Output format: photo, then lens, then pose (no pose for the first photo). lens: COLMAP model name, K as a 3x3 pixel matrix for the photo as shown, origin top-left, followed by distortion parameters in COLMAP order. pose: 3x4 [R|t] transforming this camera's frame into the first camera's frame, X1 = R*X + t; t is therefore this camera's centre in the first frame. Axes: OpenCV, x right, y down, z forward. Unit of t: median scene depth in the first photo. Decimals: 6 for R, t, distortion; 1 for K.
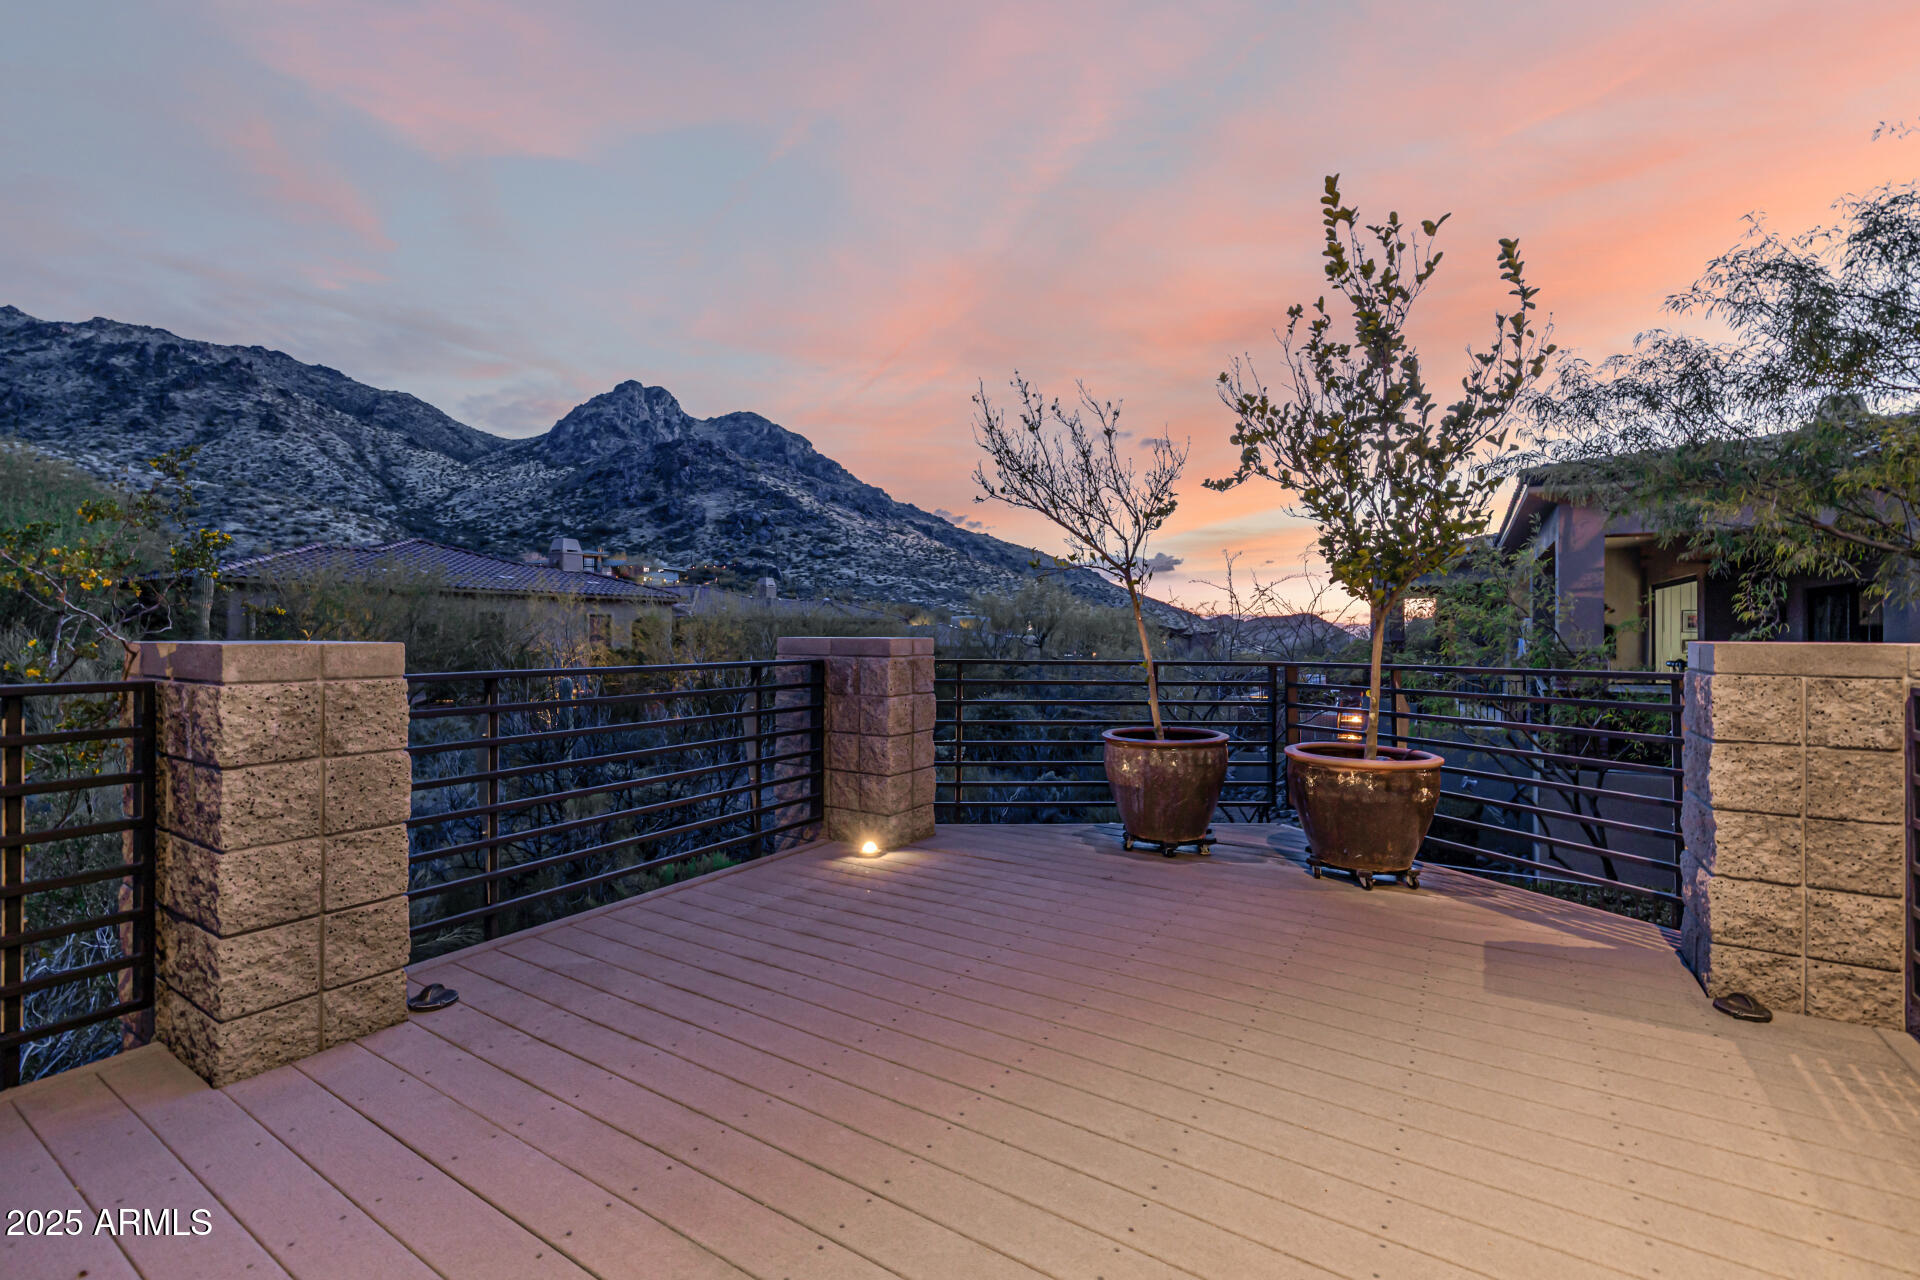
lens RADIAL K [[790.9, 0, 960.1], [0, 790.9, 636.4], [0, 0, 1]] dist [0.003078, 0.000377]
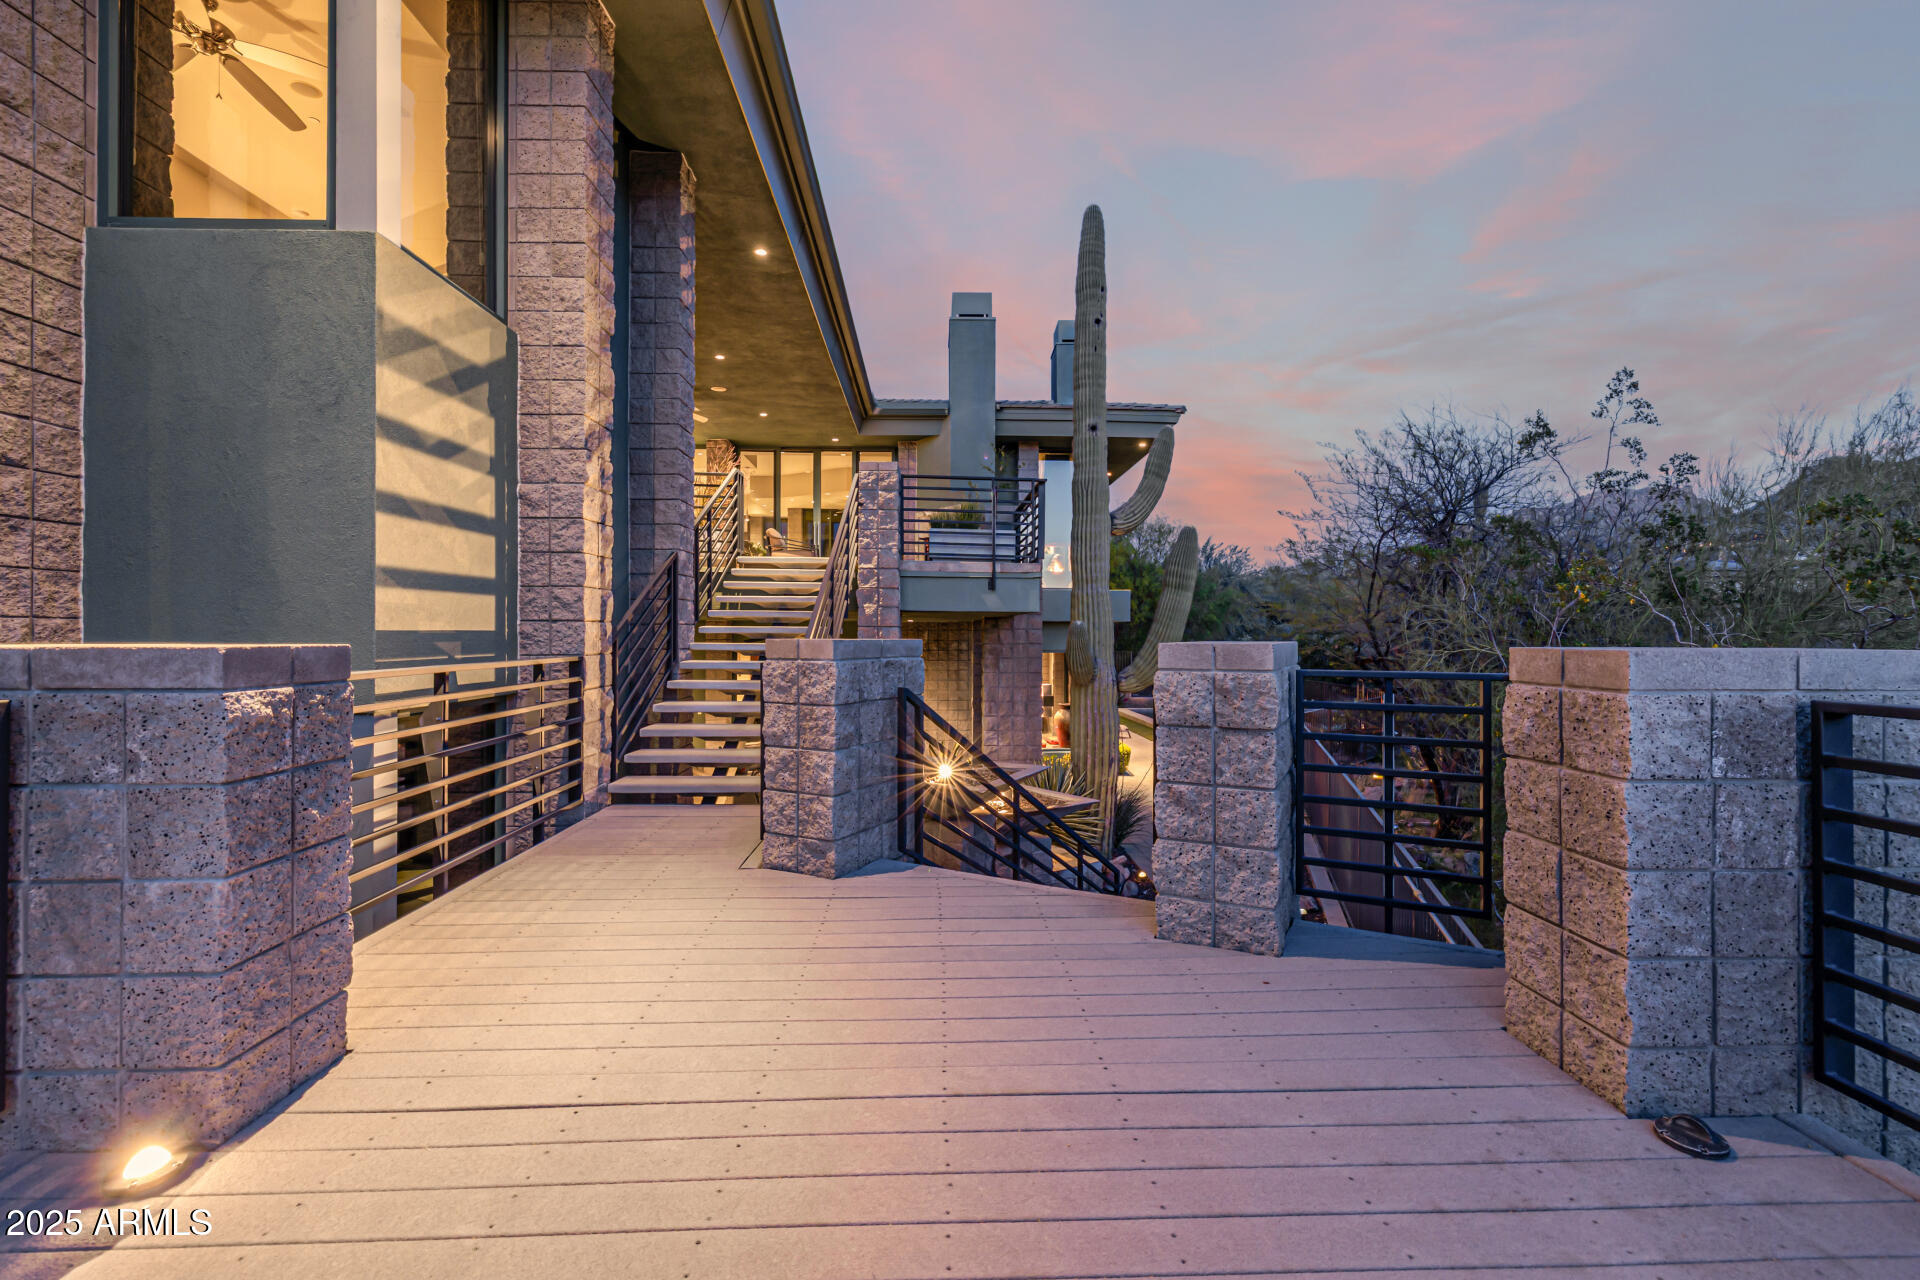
lens RADIAL K [[828.7, 0, 967.7], [0, 828.7, 637.2], [0, 0, 1]] dist [0.003485, 0.000635]
pose [[-0.827709, -0.008338, -0.561095, 0.256757], [-0.014757, 0.999867, 0.006910, -0.000815], [0.560963, 0.014000, -0.827722, 0.998287]]
